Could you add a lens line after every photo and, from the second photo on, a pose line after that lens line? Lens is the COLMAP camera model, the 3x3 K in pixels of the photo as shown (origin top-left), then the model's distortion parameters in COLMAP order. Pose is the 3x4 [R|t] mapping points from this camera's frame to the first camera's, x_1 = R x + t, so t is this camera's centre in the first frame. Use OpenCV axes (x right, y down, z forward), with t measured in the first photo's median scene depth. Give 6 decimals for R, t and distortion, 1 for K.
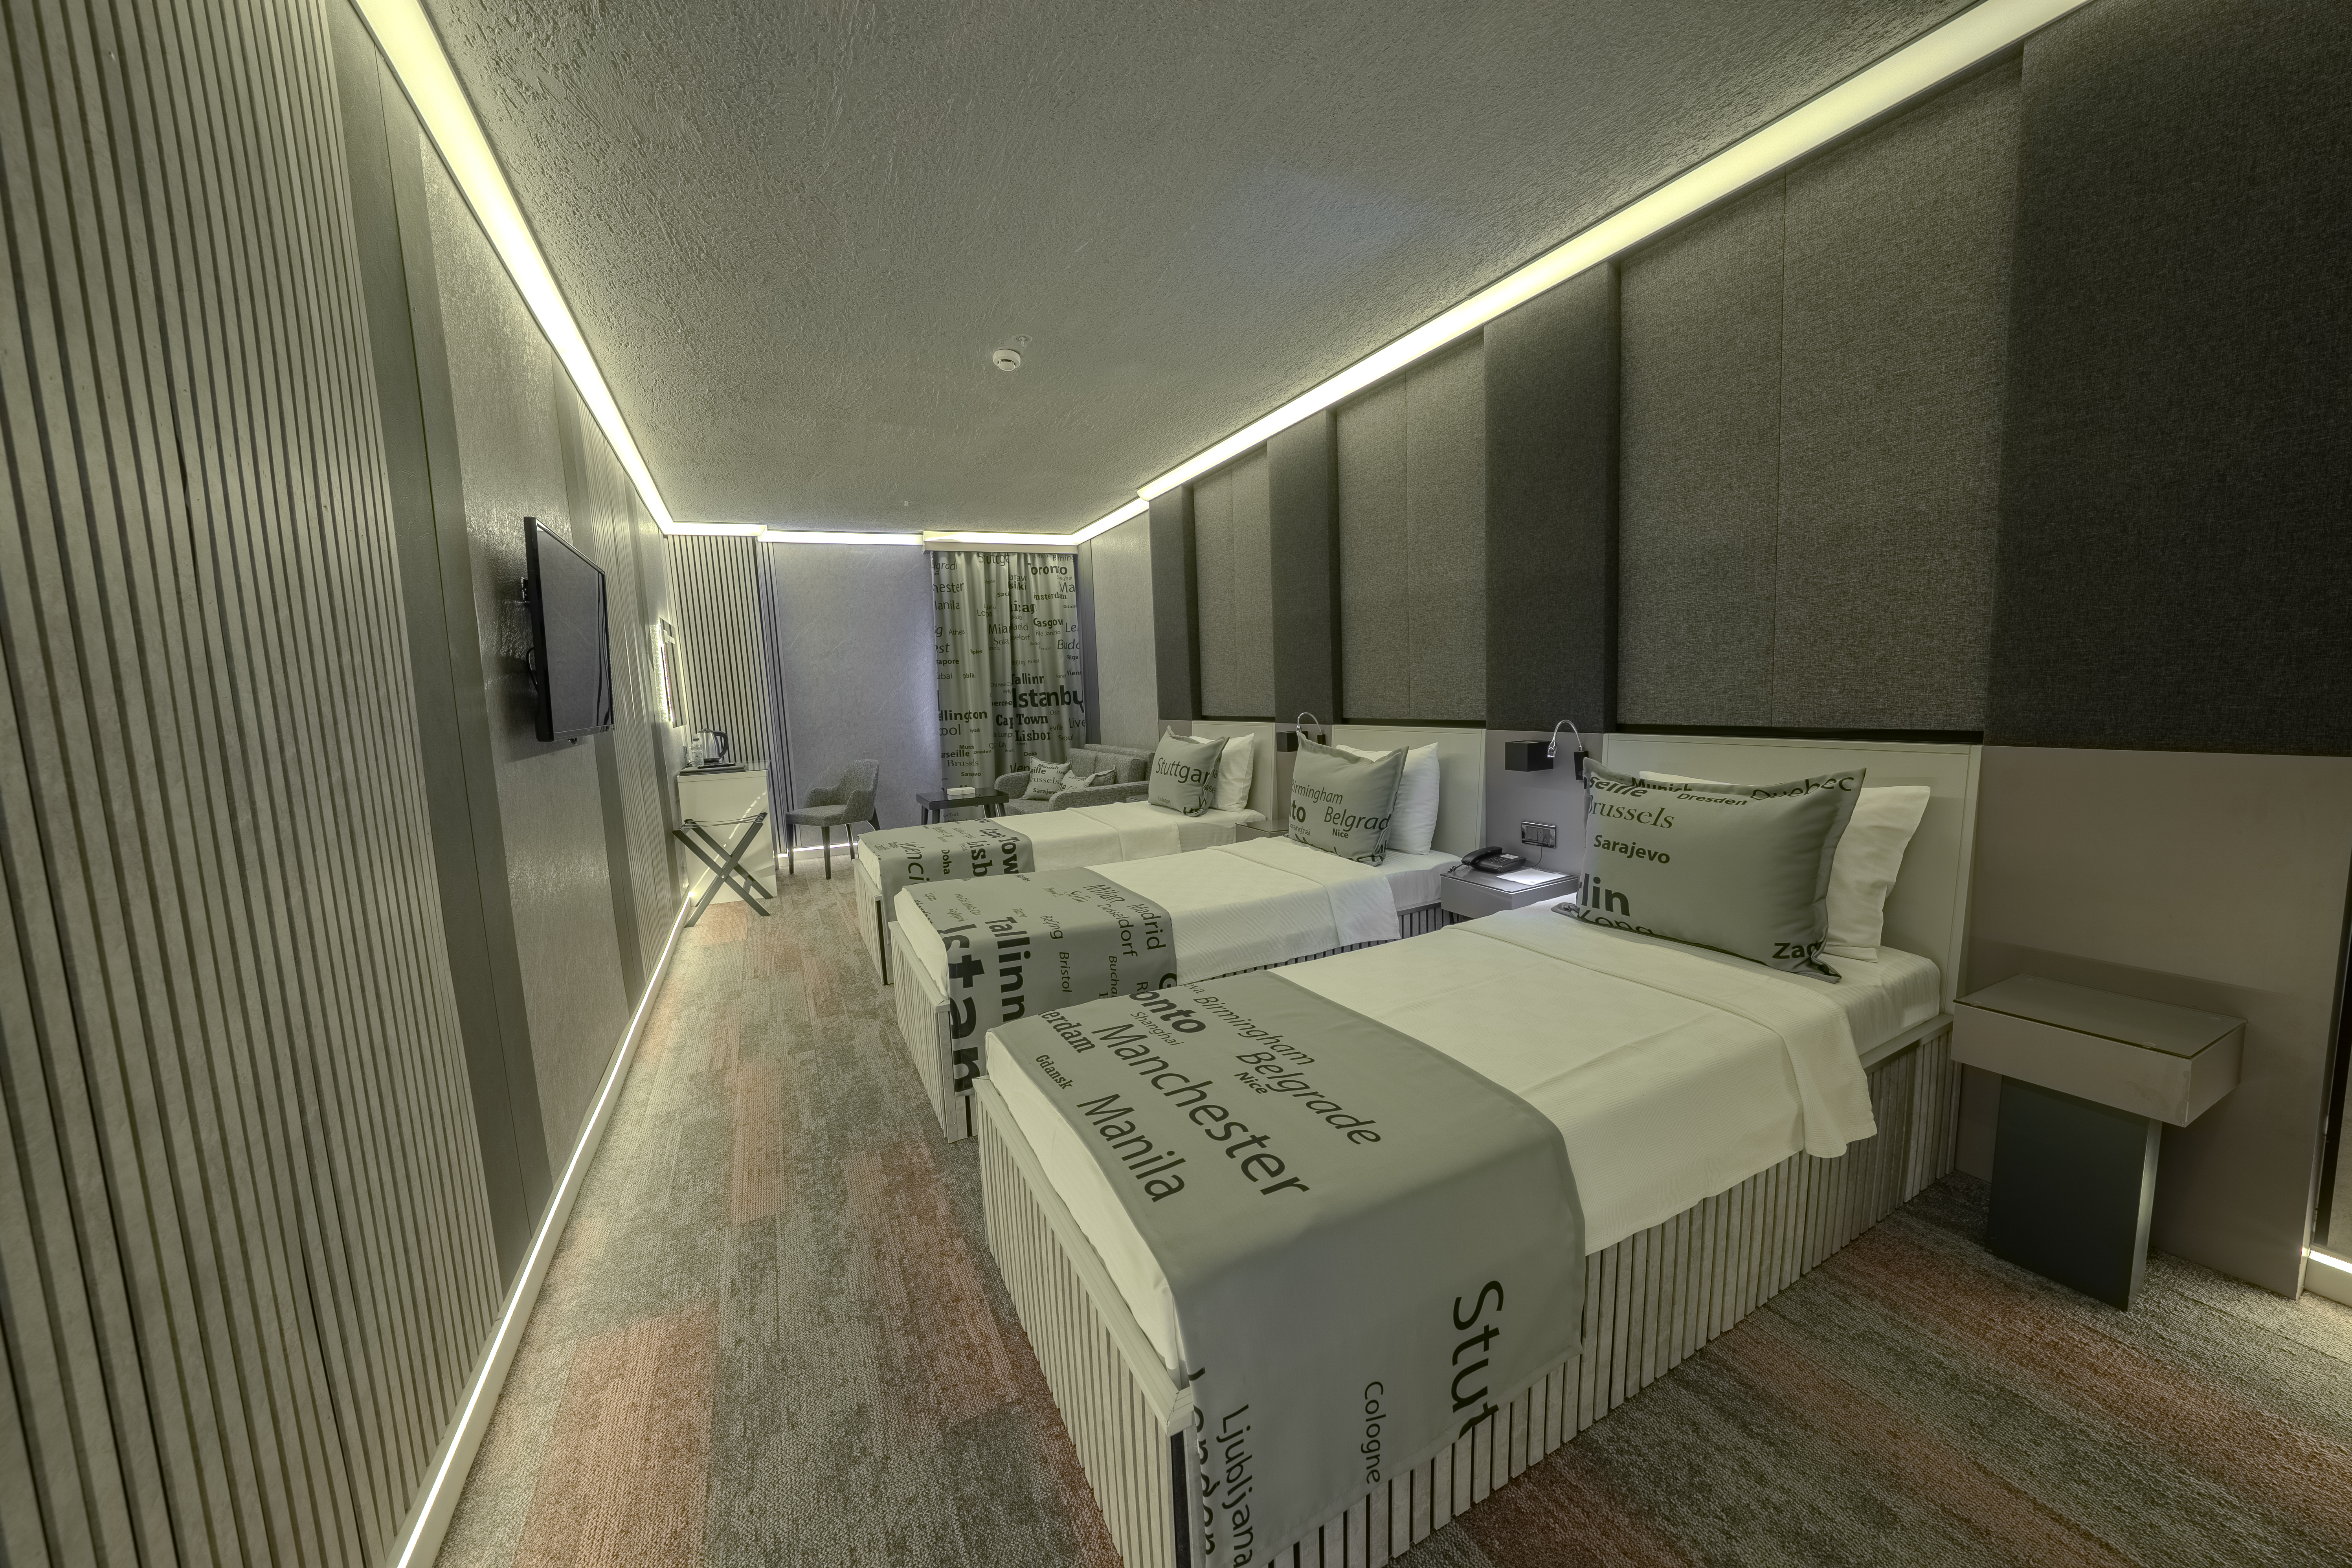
lens RADIAL K [[820.7, 0, 1174.7], [0, 820.7, 789.7], [0, 0, 1]] dist [-0.018488, 0.003446]
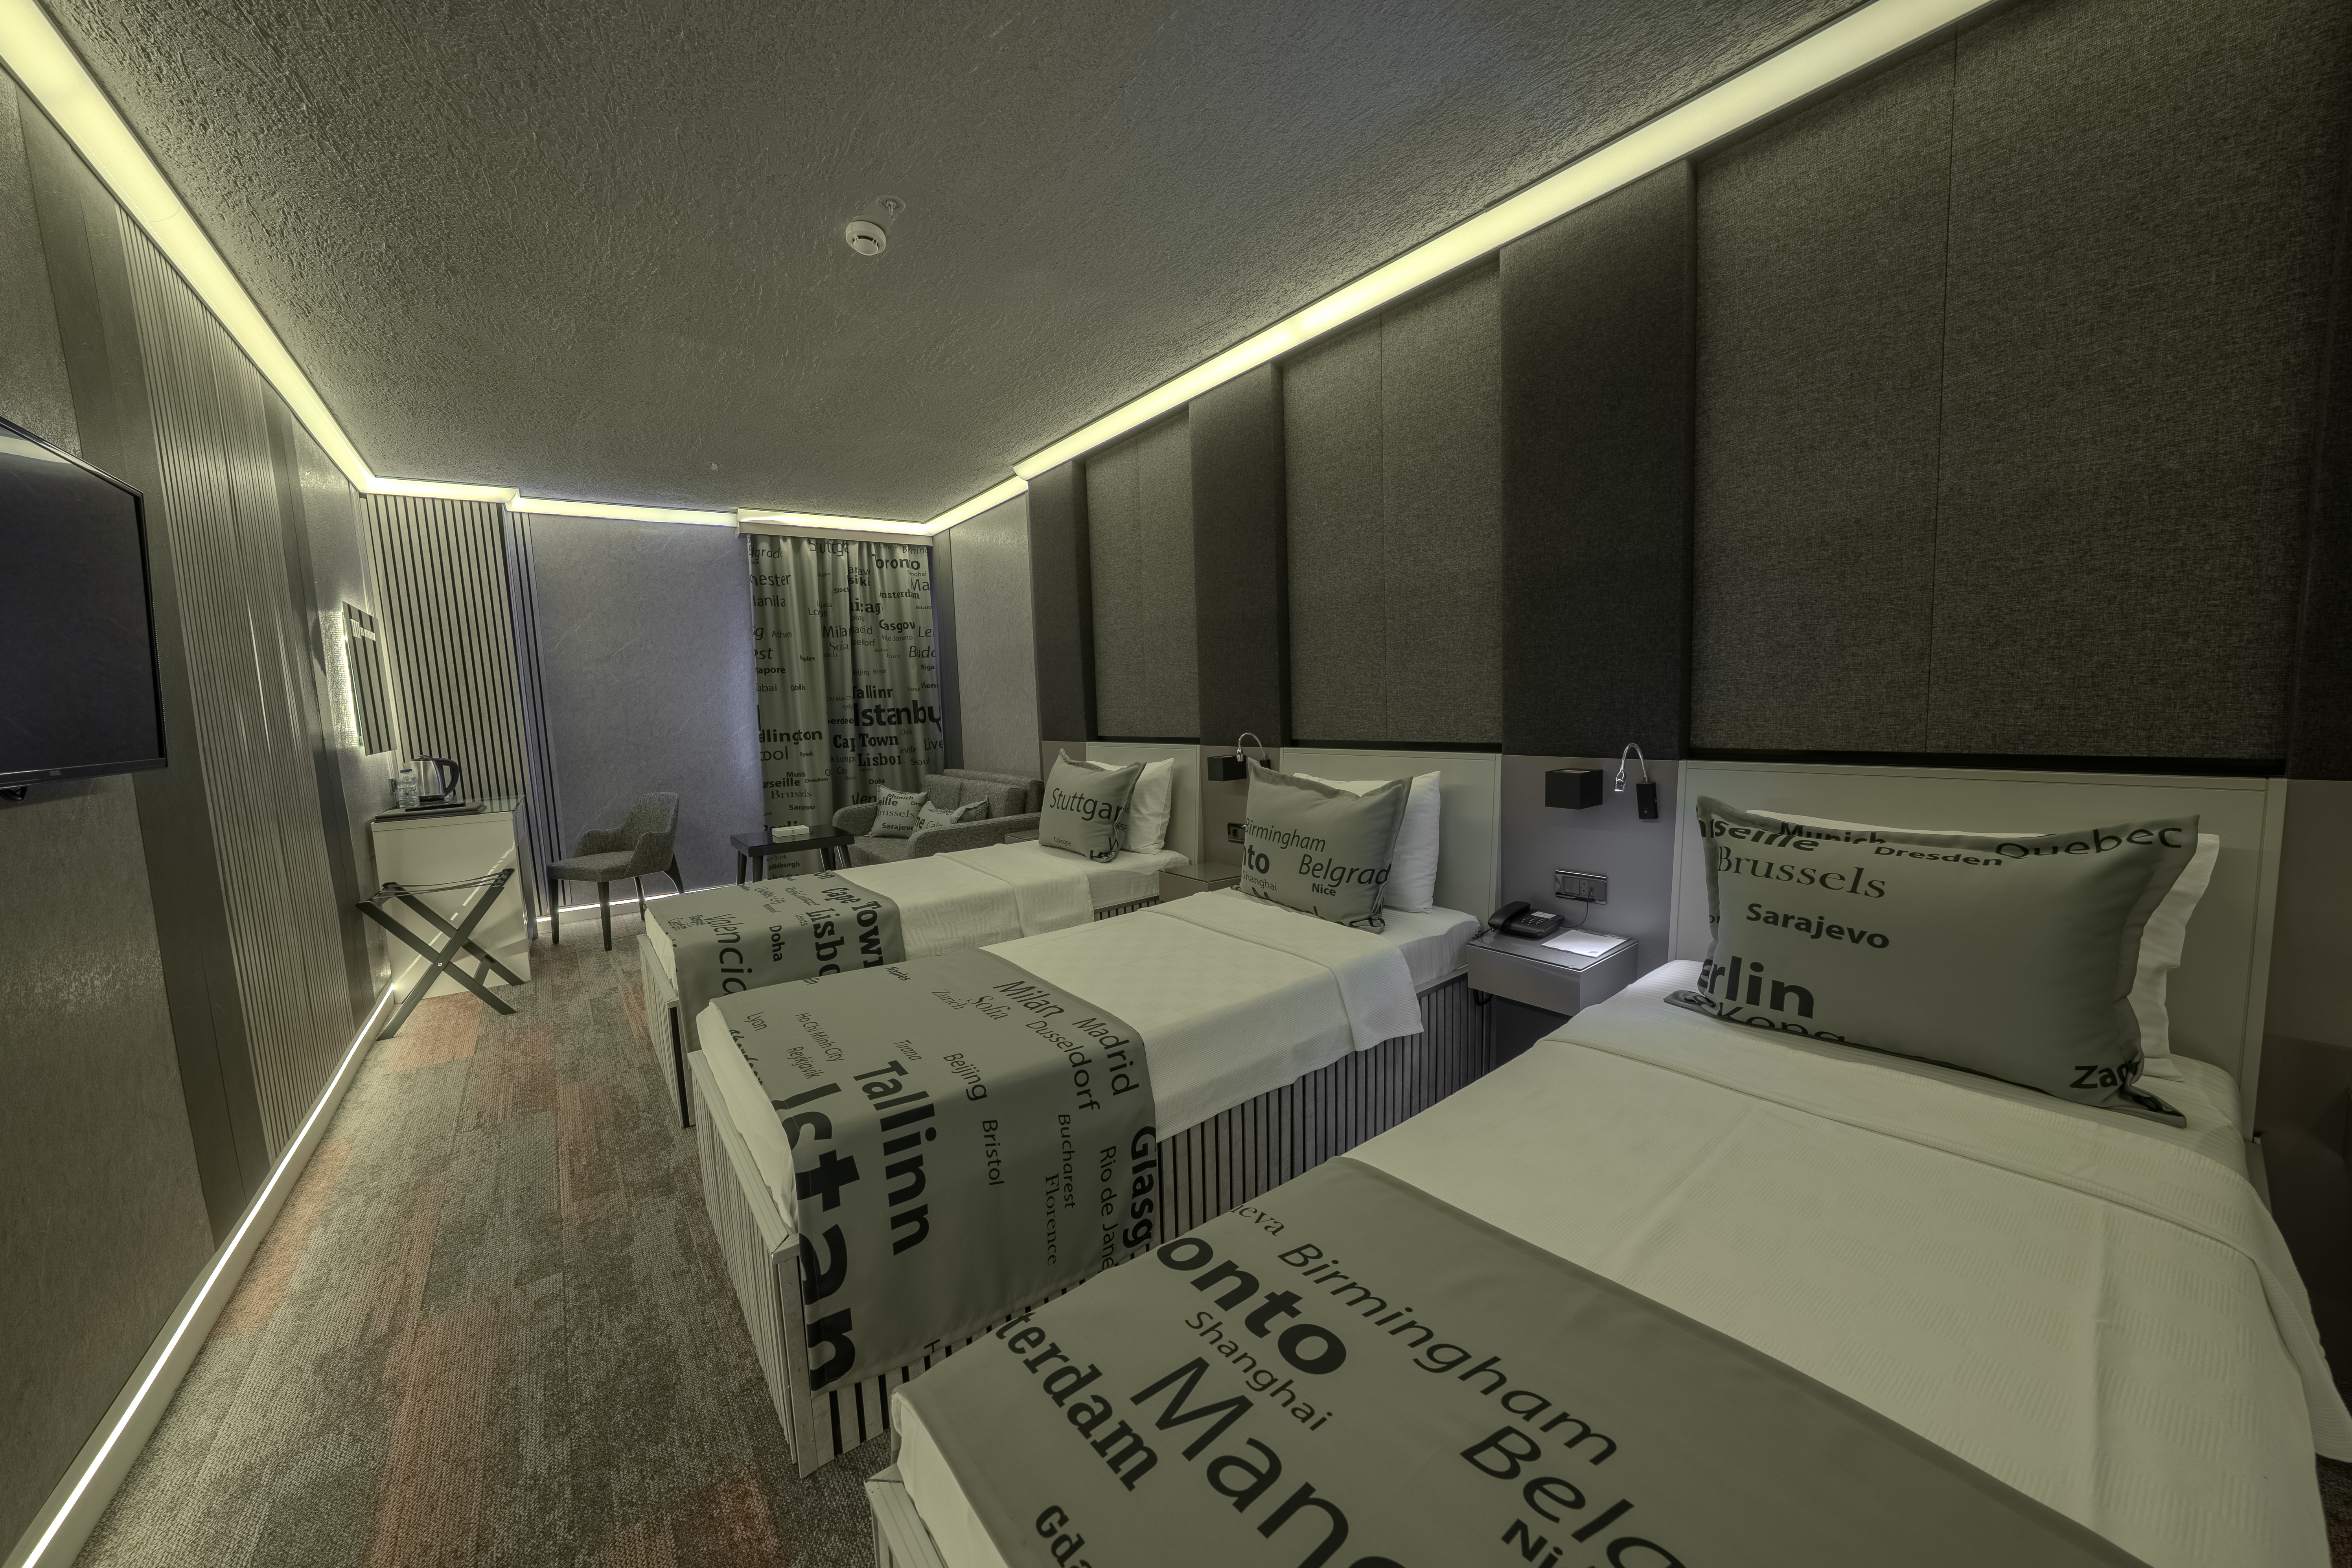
lens RADIAL K [[820.7, 0, 1175.0], [0, 820.7, 787.3], [0, 0, 1]] dist [-0.018488, 0.003446]
pose [[0.981159, -0.015611, 0.192569, -0.098437], [0.020173, 0.999560, -0.021750, -0.033962], [-0.192145, 0.025225, 0.981042, 0.308561]]
